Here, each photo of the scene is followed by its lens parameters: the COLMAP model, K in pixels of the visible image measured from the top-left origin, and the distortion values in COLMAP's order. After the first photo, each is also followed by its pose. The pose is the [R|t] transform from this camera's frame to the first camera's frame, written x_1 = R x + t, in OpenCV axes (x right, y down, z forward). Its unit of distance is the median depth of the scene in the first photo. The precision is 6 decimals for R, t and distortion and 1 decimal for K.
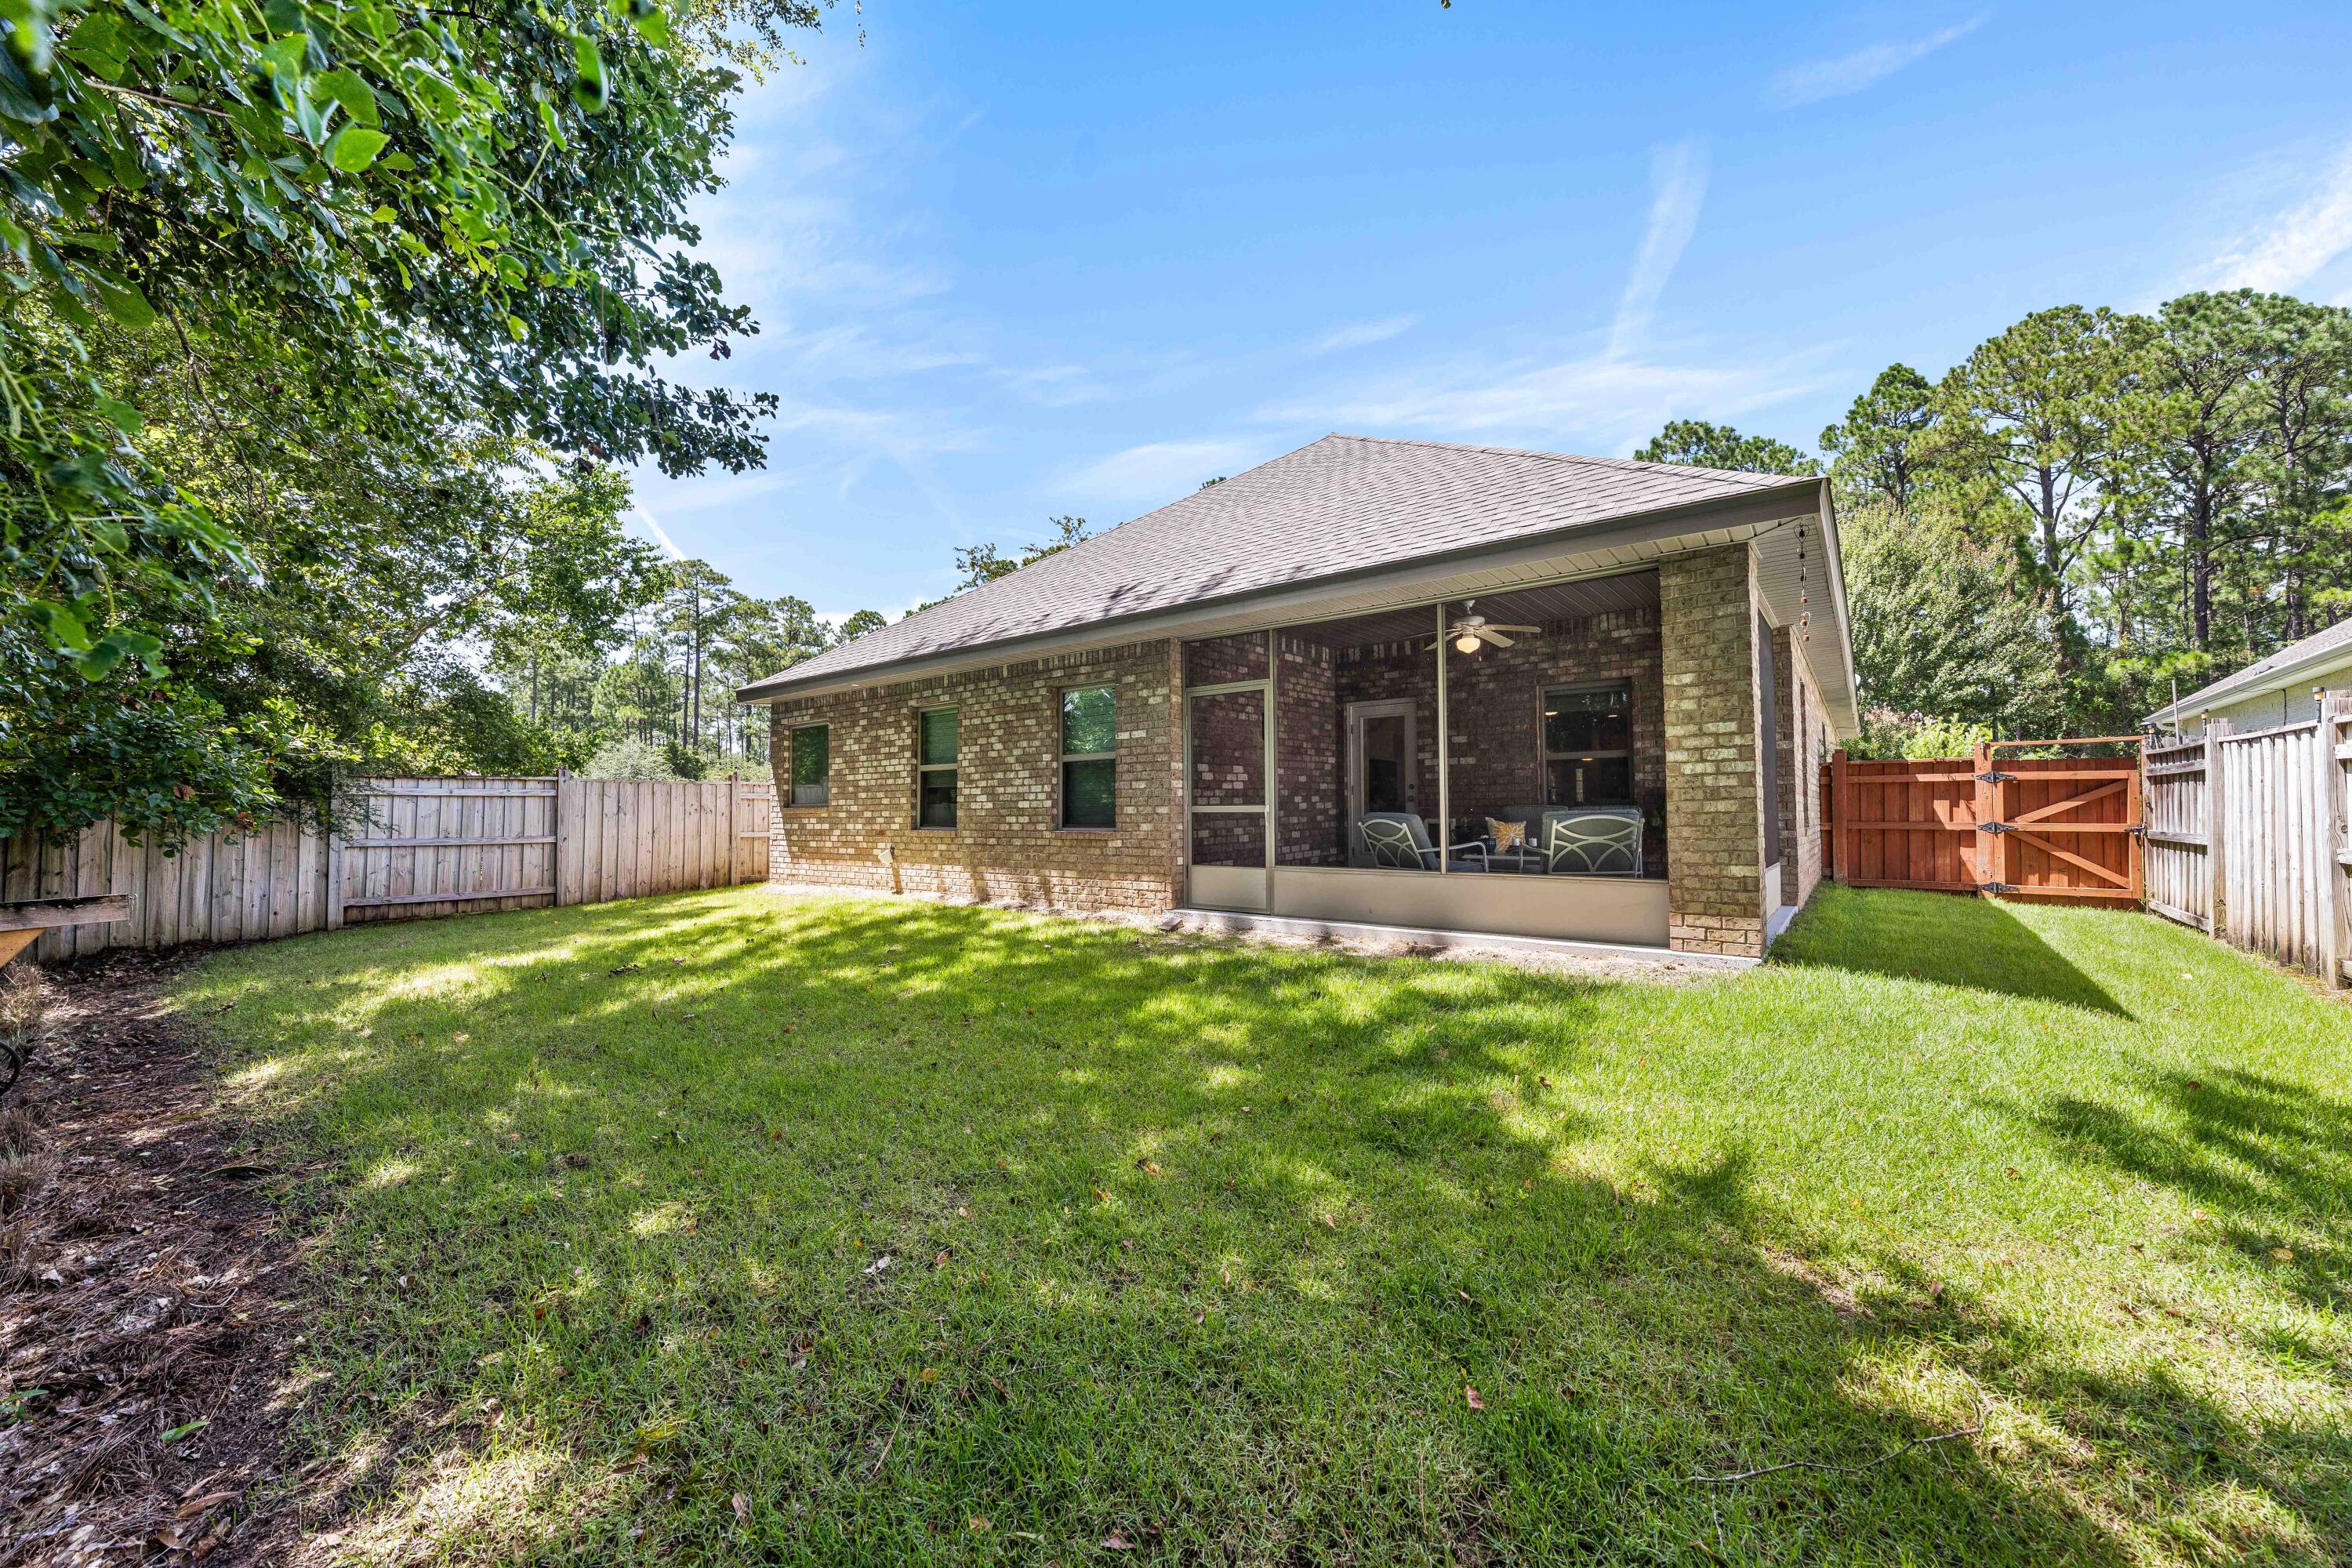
lens RADIAL K [[851.2, 0, 1180.9], [0, 851.2, 793.0], [0, 0, 1]] dist [-0.003790, -0.000289]
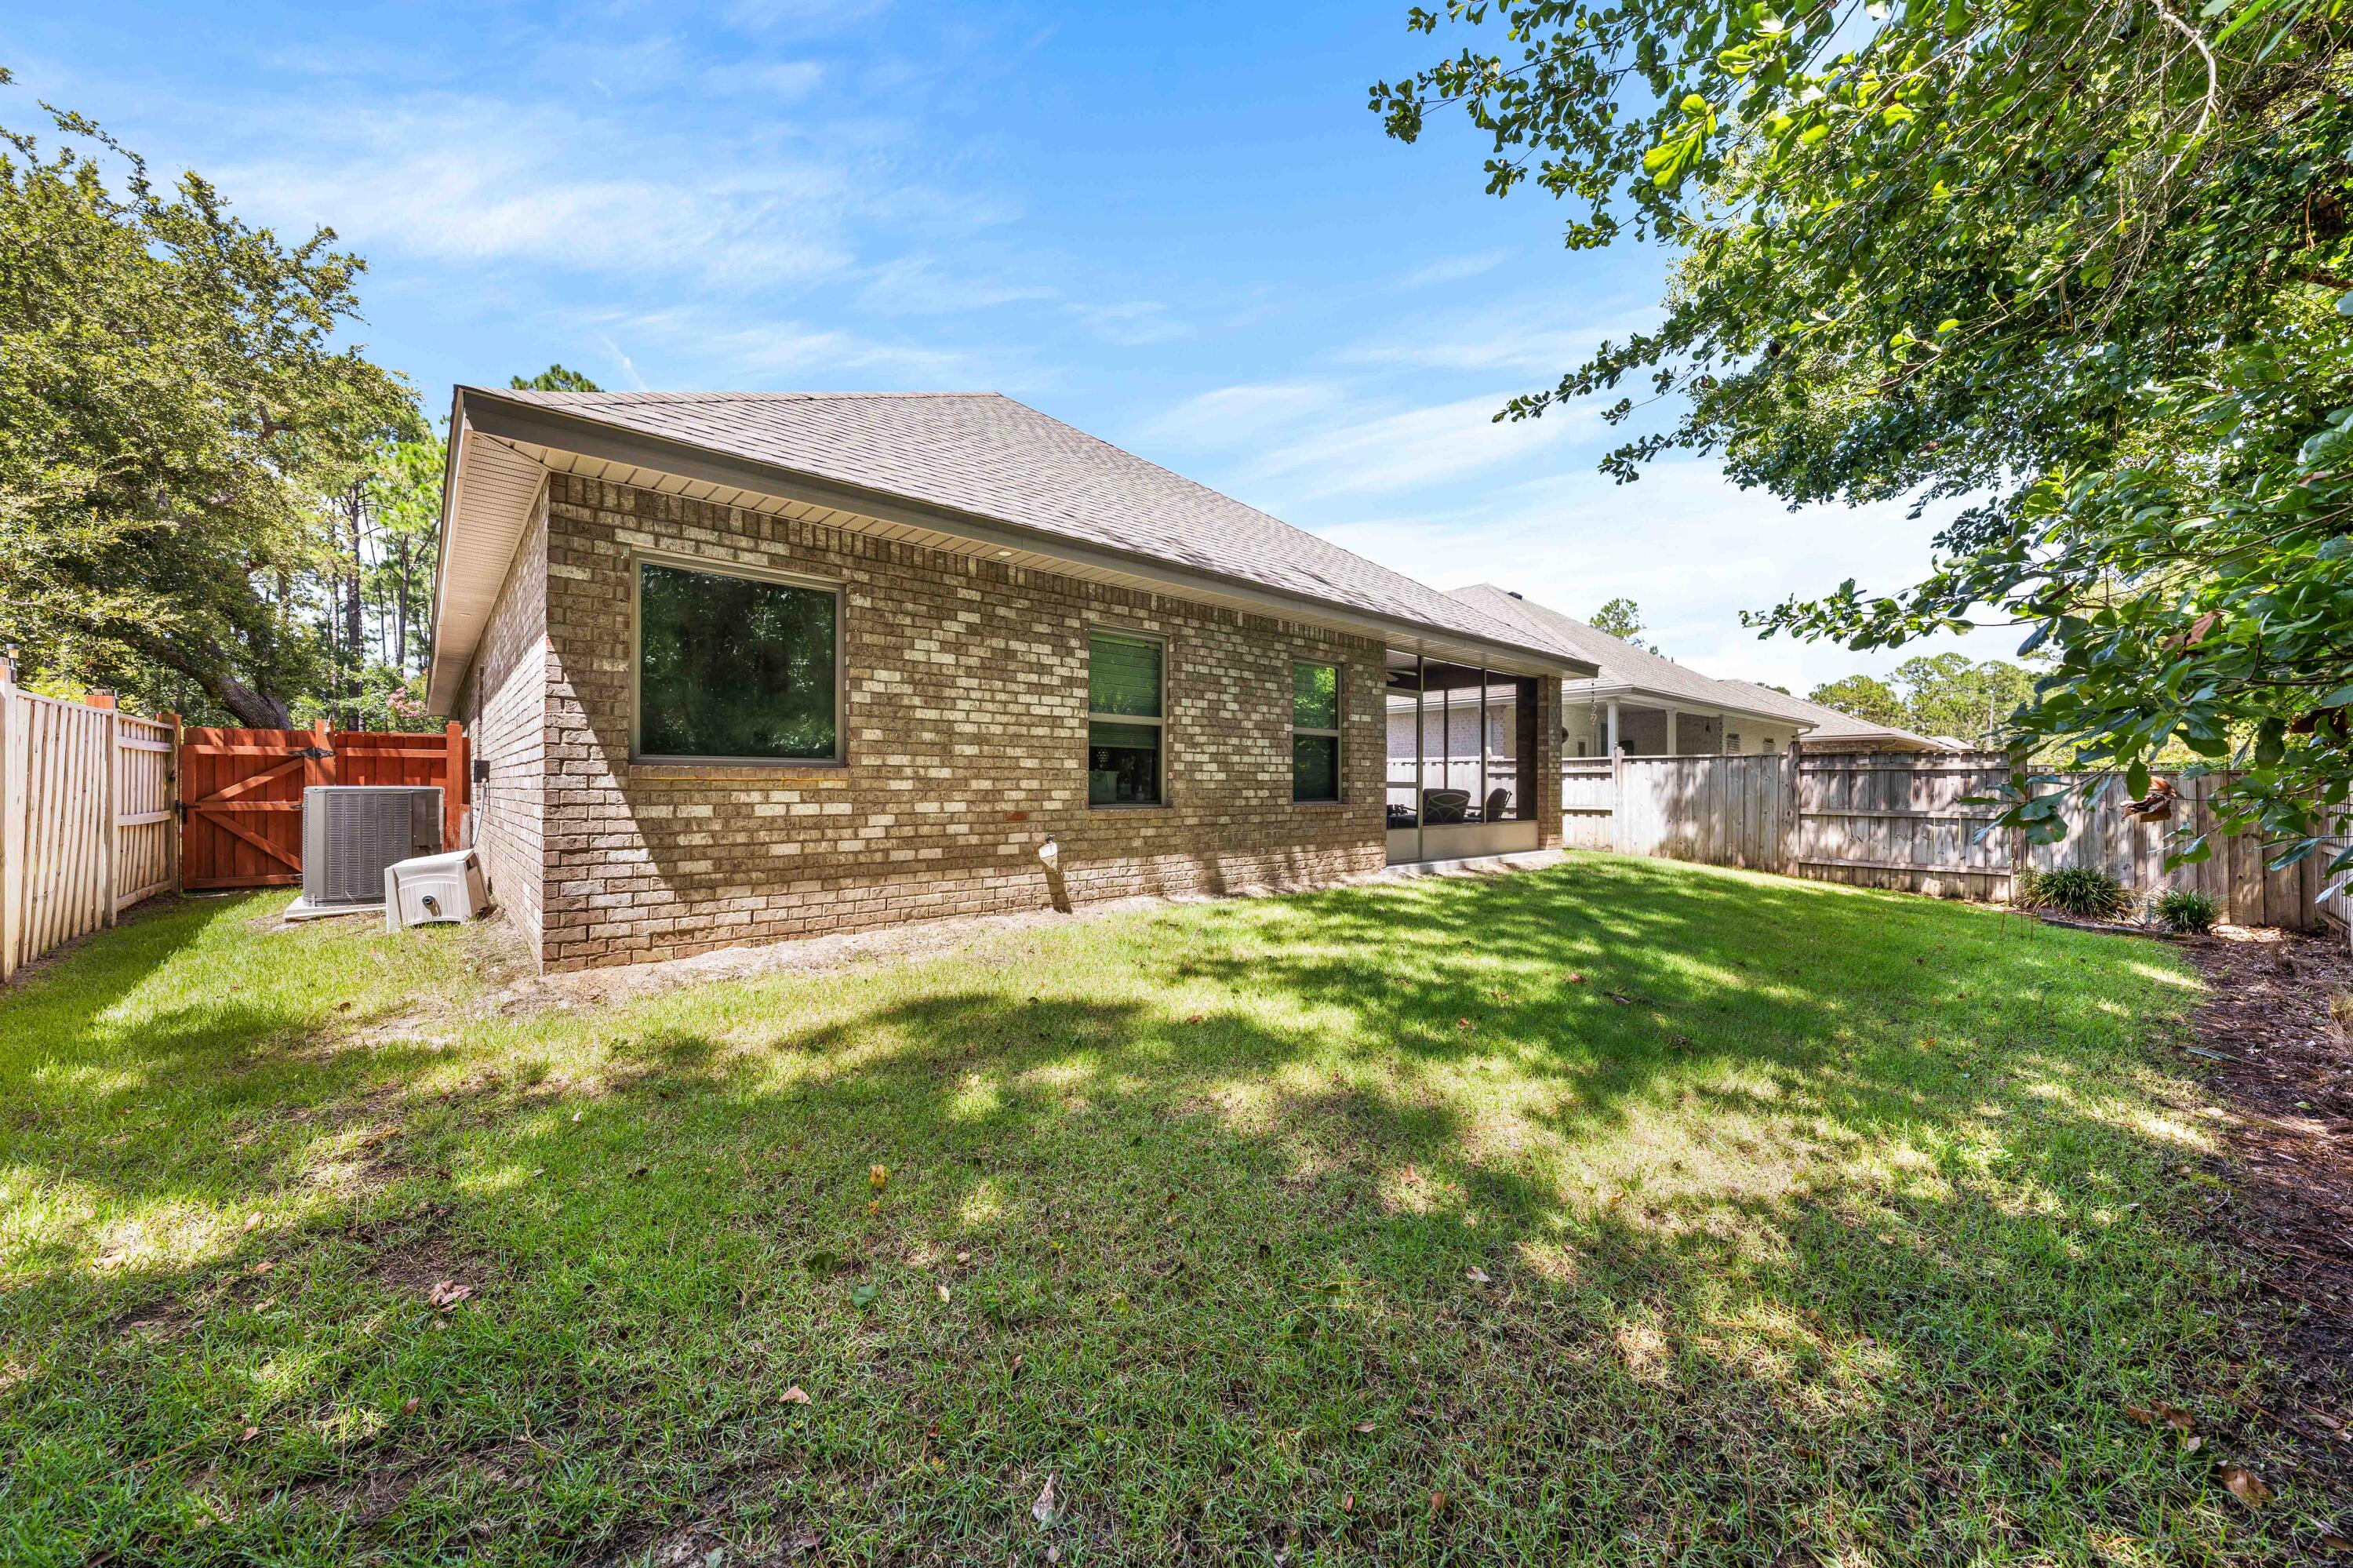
lens RADIAL K [[851.6, 0, 1173.2], [0, 851.6, 788.3], [0, 0, 1]] dist [-0.003790, -0.000289]
pose [[0.170439, 0.008481, 0.985332, -1.066696], [-0.024637, 0.999687, -0.004343, 0.031695], [-0.985060, -0.023535, 0.170595, 0.926200]]
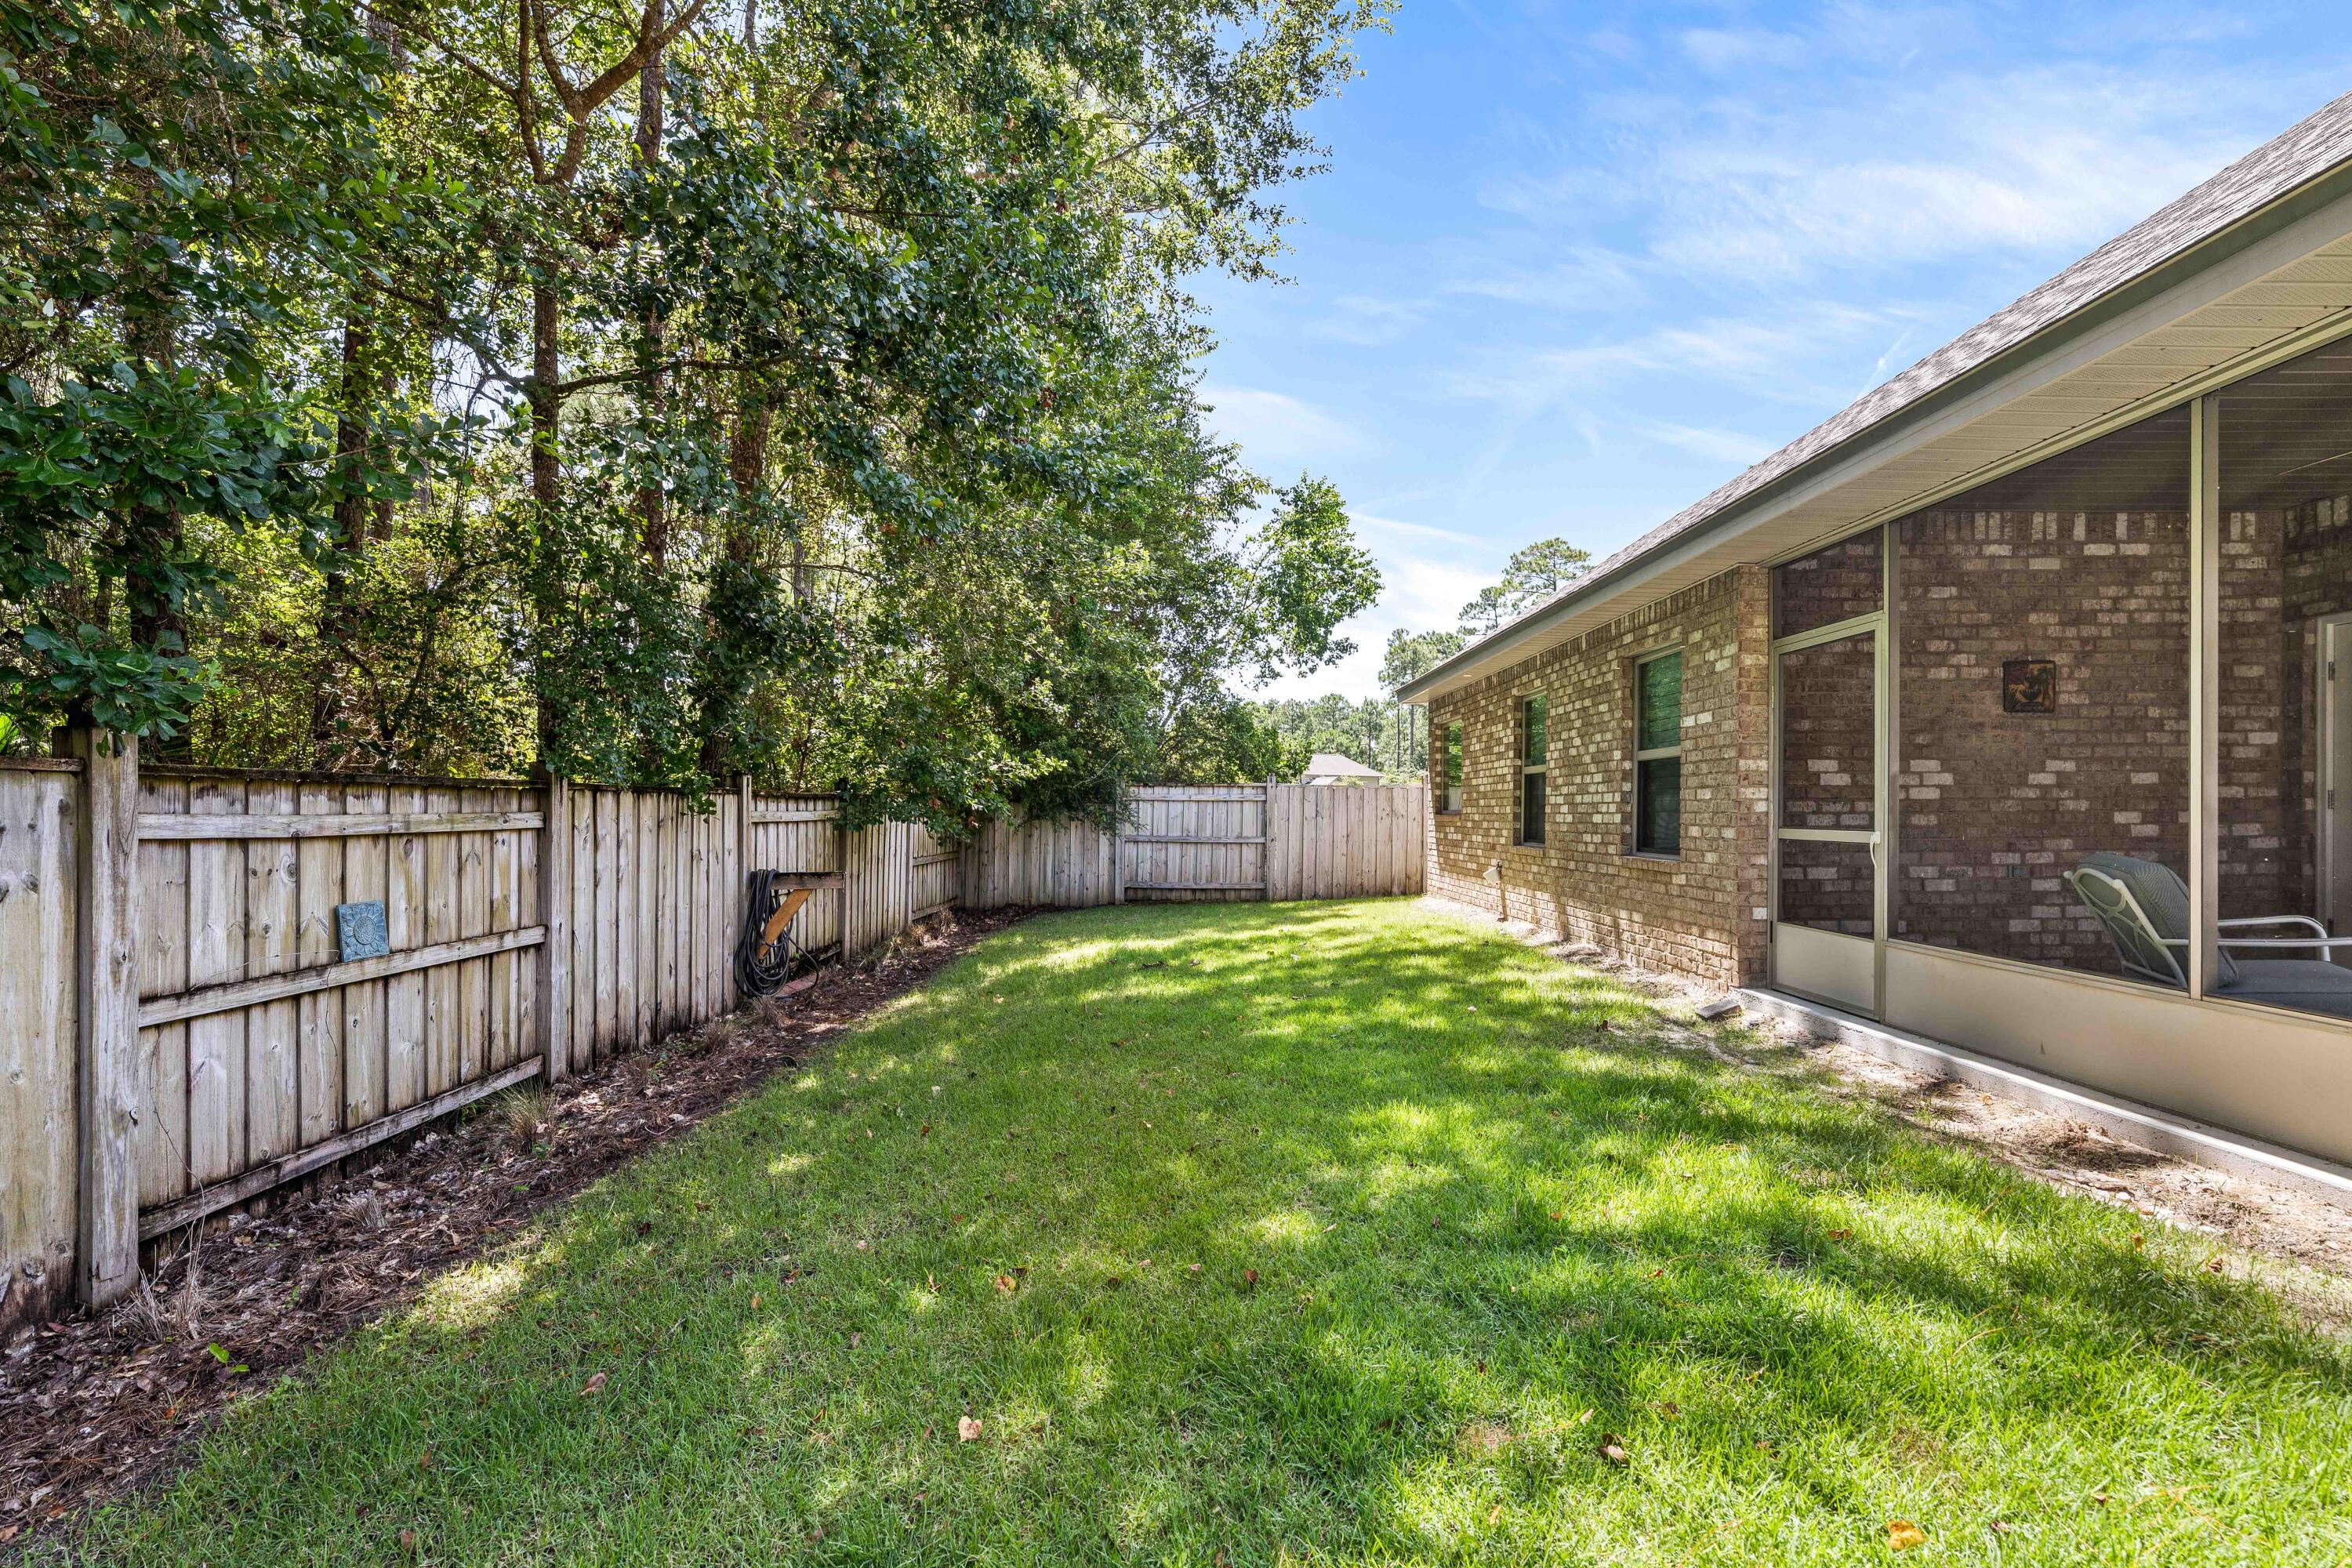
lens RADIAL K [[979.6, 0, 1183.1], [0, 979.6, 799.6], [0, 0, 1]] dist [0.002048, -0.000073]
pose [[0.615565, 0.003192, -0.788079, 0.266643], [0.005615, 0.999949, 0.008437, -0.012213], [0.788066, -0.009619, 0.615516, 0.179011]]
